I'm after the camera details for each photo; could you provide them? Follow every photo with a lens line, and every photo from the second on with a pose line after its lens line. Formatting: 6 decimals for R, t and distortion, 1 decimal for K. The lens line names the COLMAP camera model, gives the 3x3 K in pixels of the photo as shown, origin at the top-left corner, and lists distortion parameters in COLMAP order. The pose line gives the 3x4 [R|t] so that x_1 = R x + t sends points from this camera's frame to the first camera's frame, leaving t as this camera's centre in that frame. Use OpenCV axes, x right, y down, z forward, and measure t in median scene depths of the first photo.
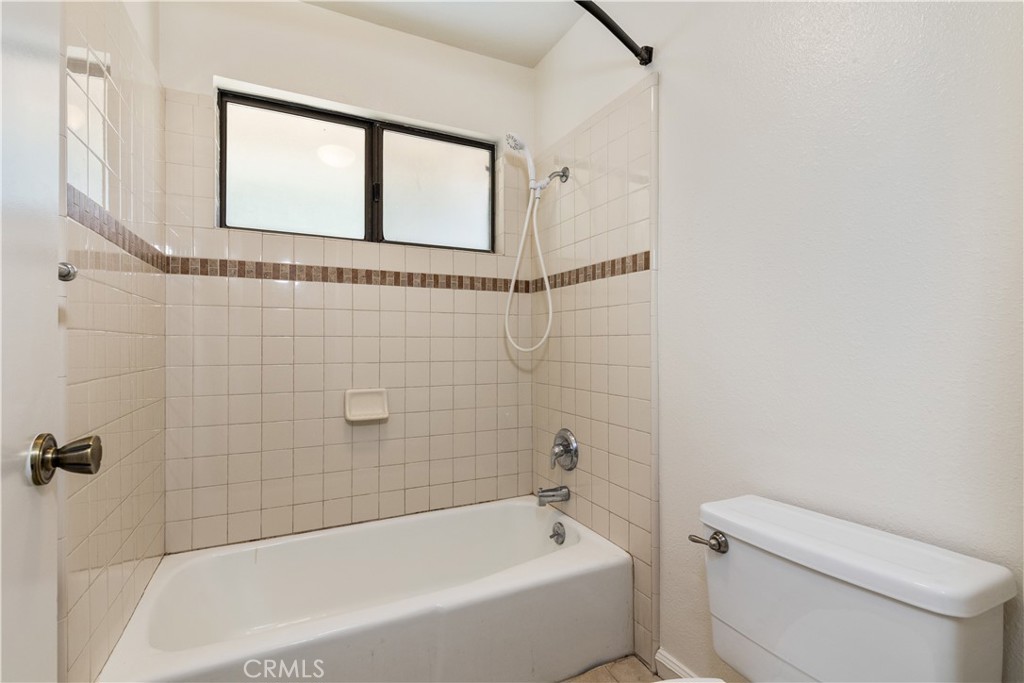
lens RADIAL K [[461.0, 0, 509.0], [0, 461.0, 343.3], [0, 0, 1]] dist [0.005439, -0.000852]
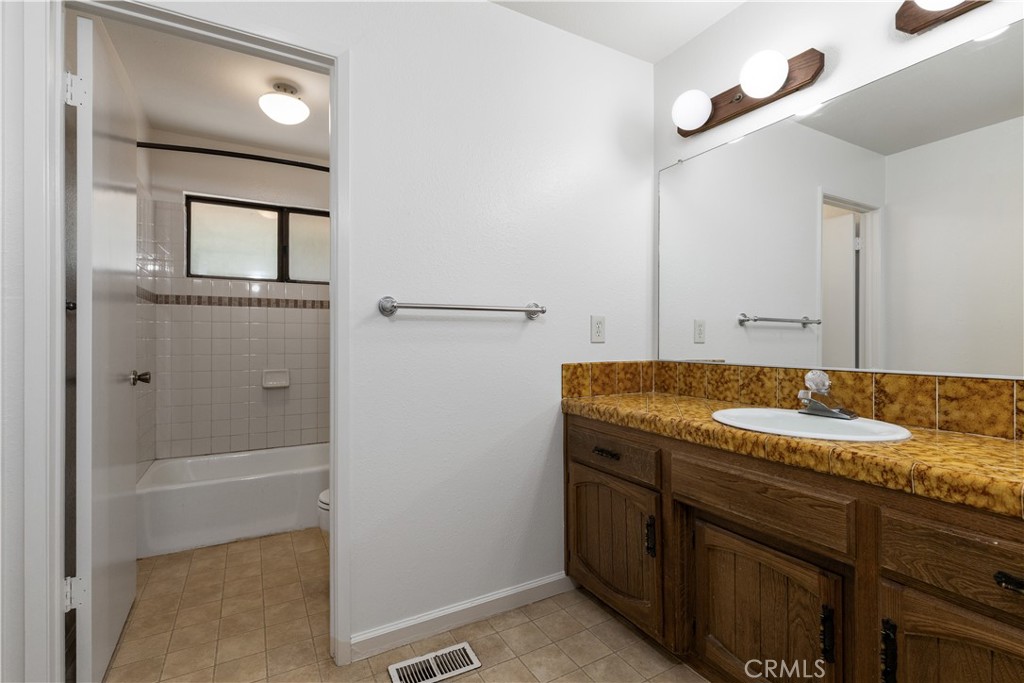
lens RADIAL K [[461.0, 0, 512.0], [0, 461.0, 339.8], [0, 0, 1]] dist [0.005439, -0.000852]
pose [[0.998163, -0.001115, 0.060582, 0.460802], [0.001236, 0.999997, -0.001964, -0.004077], [-0.060579, 0.002035, 0.998161, -0.760134]]
